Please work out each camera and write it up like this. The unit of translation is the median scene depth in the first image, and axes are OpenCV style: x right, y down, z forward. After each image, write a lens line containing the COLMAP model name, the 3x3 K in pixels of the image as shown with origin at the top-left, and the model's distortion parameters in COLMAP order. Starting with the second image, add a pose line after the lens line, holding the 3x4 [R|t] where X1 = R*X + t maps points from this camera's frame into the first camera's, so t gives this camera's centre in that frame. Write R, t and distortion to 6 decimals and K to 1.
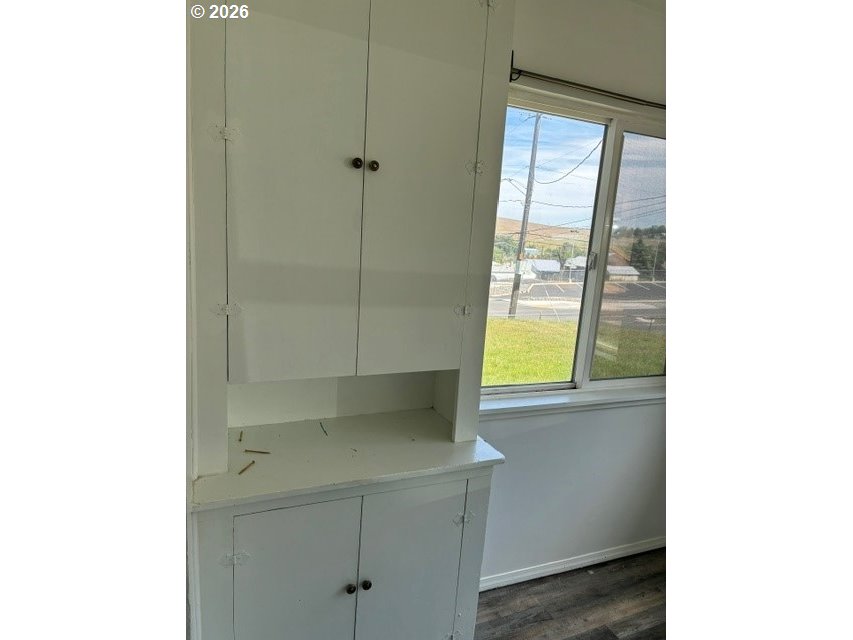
lens RADIAL K [[496.9, 0, 426.8], [0, 496.9, 321.7], [0, 0, 1]] dist [0.009562, -0.006841]
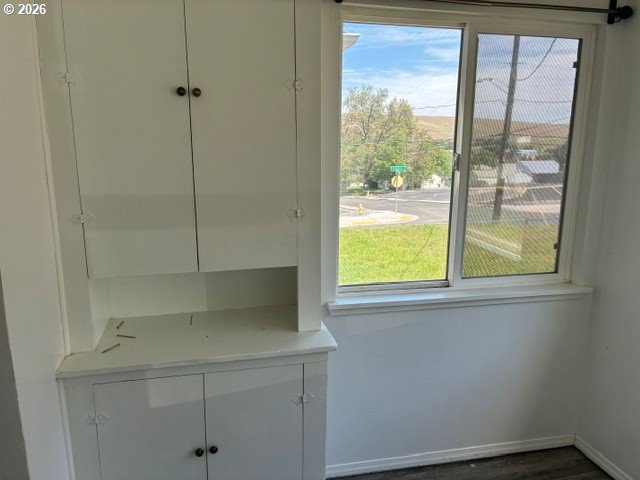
lens RADIAL K [[502.9, 0, 323.1], [0, 502.9, 239.5], [0, 0, 1]] dist [0.002815, -0.003702]
pose [[0.982909, -0.025829, -0.182270, 0.284696], [0.028252, 0.999543, 0.010711, 0.021573], [0.181910, -0.015678, 0.983190, -0.085968]]
